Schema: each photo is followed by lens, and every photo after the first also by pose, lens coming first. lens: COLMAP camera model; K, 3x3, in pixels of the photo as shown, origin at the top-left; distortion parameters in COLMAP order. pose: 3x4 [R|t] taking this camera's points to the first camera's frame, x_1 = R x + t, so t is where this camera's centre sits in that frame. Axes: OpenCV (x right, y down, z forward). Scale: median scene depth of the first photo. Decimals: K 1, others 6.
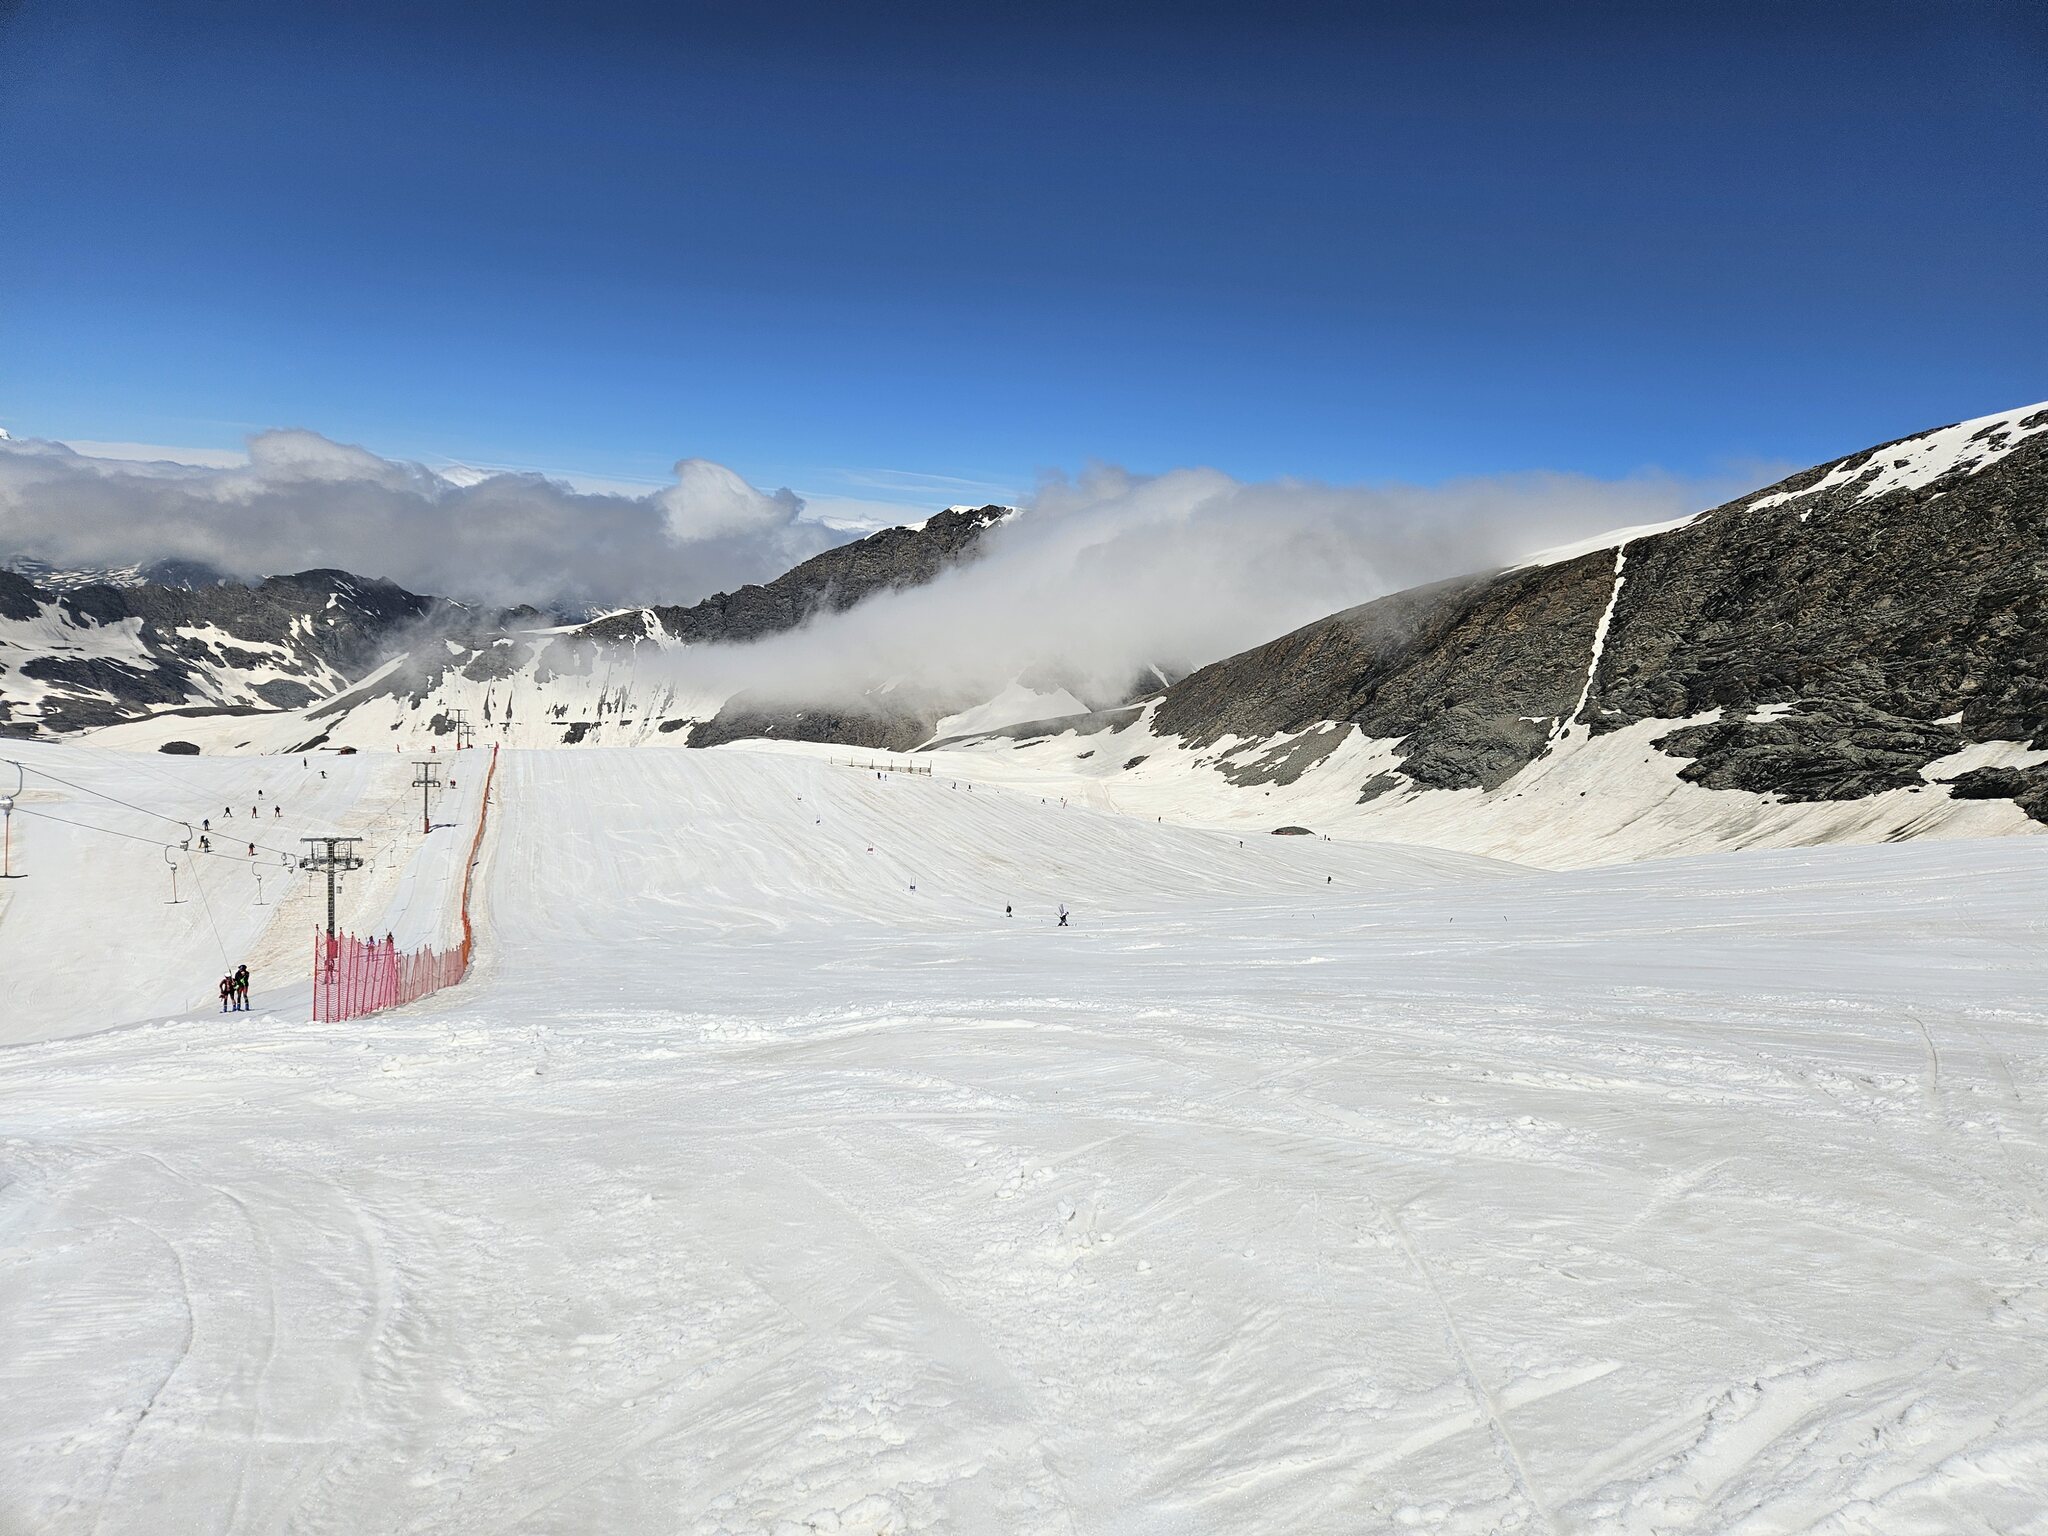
lens RADIAL K [[1372.5, 0, 1024.0], [0, 1372.5, 768.0], [0, 0, 1]] dist [0.003067, -0.030526]
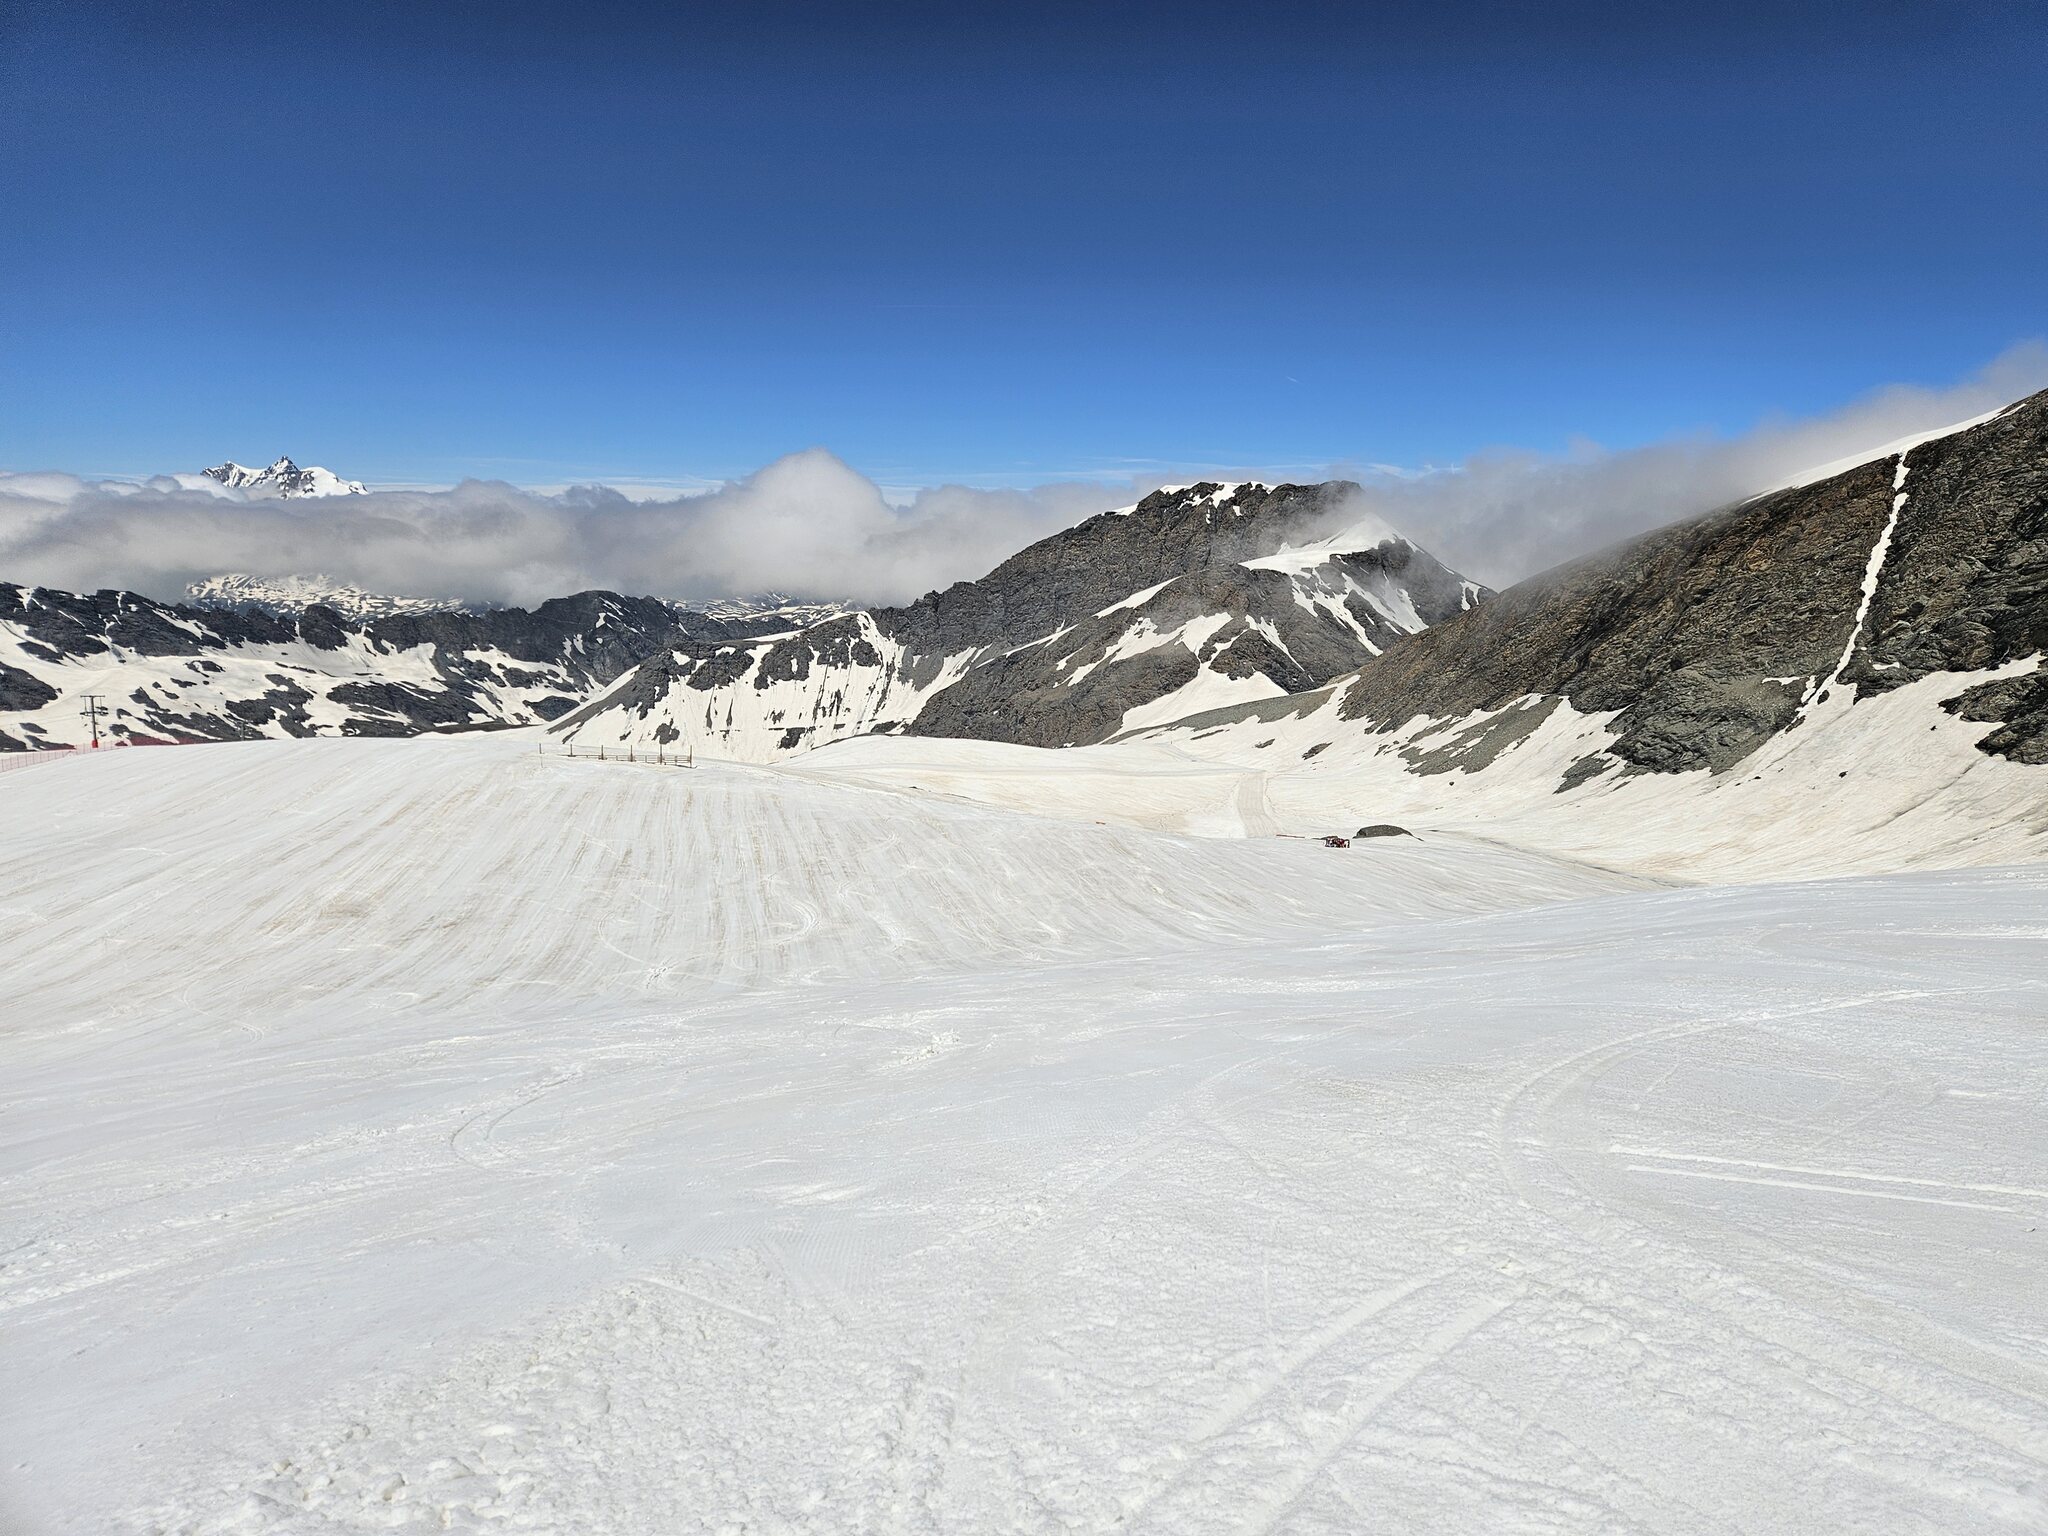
lens RADIAL K [[1372.5, 0, 1024.0], [0, 1372.5, 768.0], [0, 0, 1]] dist [0.003067, -0.030526]
pose [[0.980019, -0.024821, -0.197350, 0.082754], [0.025112, 0.999684, -0.001033, 0.003567], [0.197314, -0.003944, 0.980333, 0.123280]]
